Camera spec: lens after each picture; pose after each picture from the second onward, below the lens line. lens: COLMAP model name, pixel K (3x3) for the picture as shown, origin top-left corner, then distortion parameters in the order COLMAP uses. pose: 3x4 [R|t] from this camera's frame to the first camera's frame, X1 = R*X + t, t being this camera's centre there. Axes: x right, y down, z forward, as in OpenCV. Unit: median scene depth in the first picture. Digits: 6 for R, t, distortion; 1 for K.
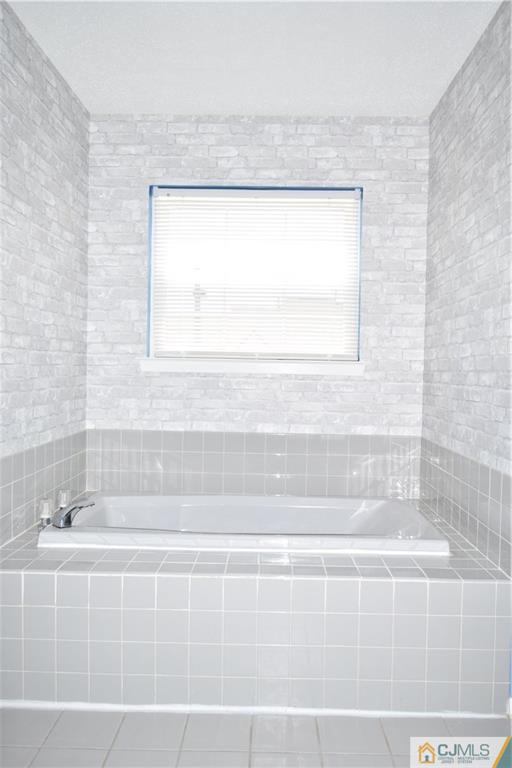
lens RADIAL K [[598.4, 0, 262.4], [0, 598.4, 378.9], [0, 0, 1]] dist [-0.025081, 0.015808]
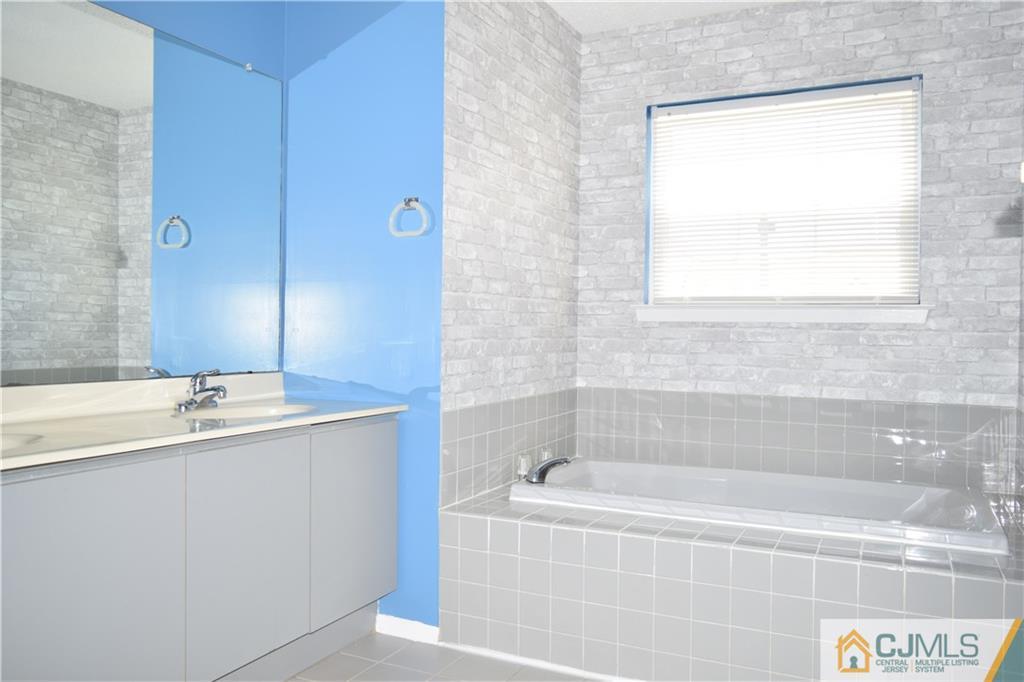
lens RADIAL K [[797.8, 0, 507.2], [0, 797.8, 316.1], [0, 0, 1]] dist [-0.025081, 0.015808]
pose [[0.904202, -0.013587, -0.426888, 0.118186], [-0.003642, 0.999212, -0.039517, 0.026243], [0.427089, 0.037286, 0.903440, -0.118209]]
